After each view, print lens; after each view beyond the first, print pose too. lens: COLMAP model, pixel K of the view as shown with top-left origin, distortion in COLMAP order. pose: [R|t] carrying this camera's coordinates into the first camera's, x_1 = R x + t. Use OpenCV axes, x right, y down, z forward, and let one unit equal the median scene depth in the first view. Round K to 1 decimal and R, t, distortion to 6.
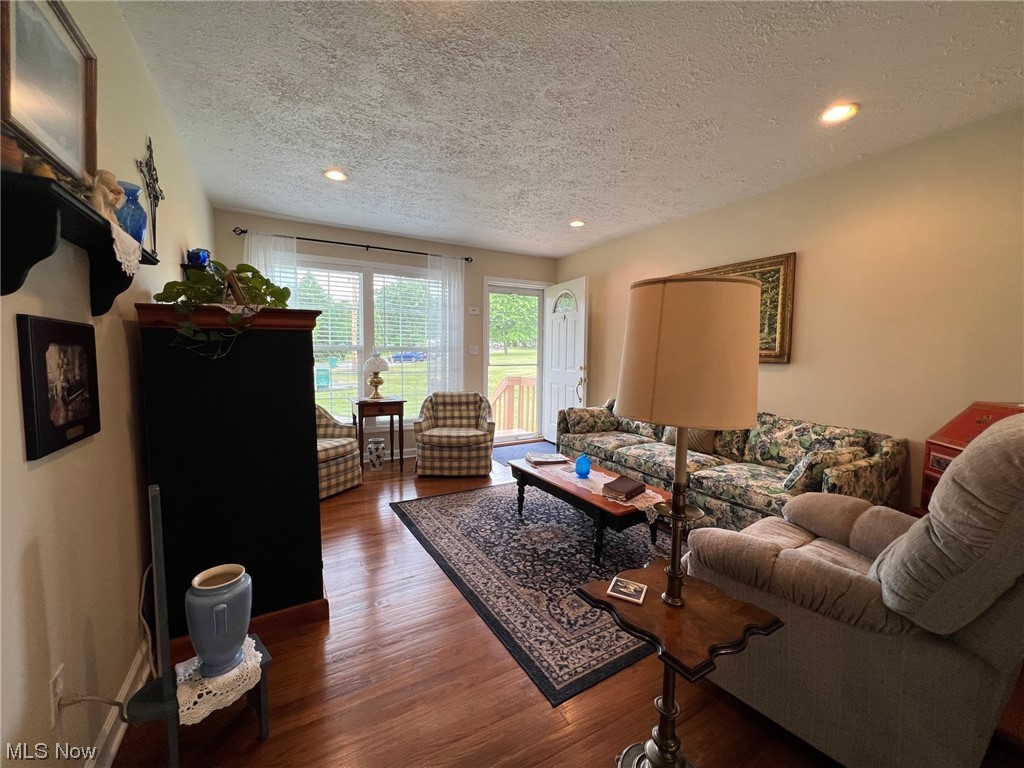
lens RADIAL K [[410.9, 0, 508.1], [0, 410.9, 382.0], [0, 0, 1]] dist [-0.000361, -0.000217]
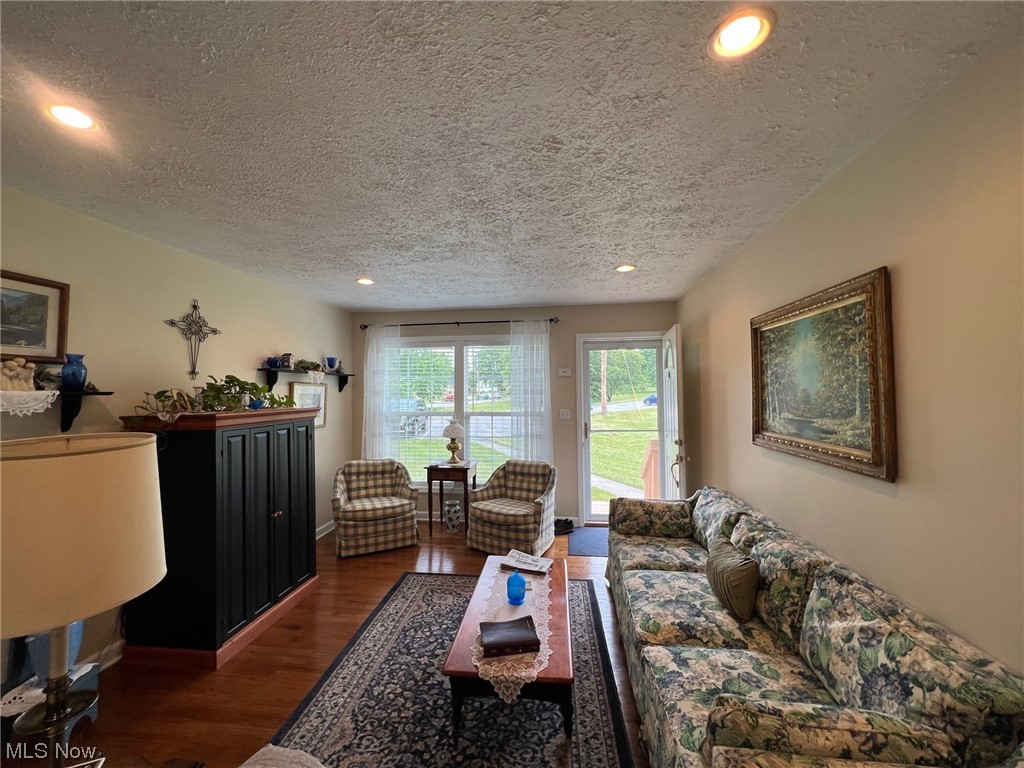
lens RADIAL K [[411.7, 0, 508.0], [0, 411.7, 381.4], [0, 0, 1]] dist [0.000655, 0.000391]
pose [[0.797150, -0.031659, -0.602950, 0.530155], [-0.027498, 0.995685, -0.088634, -0.094841], [0.603154, 0.087235, 0.792840, 0.264371]]
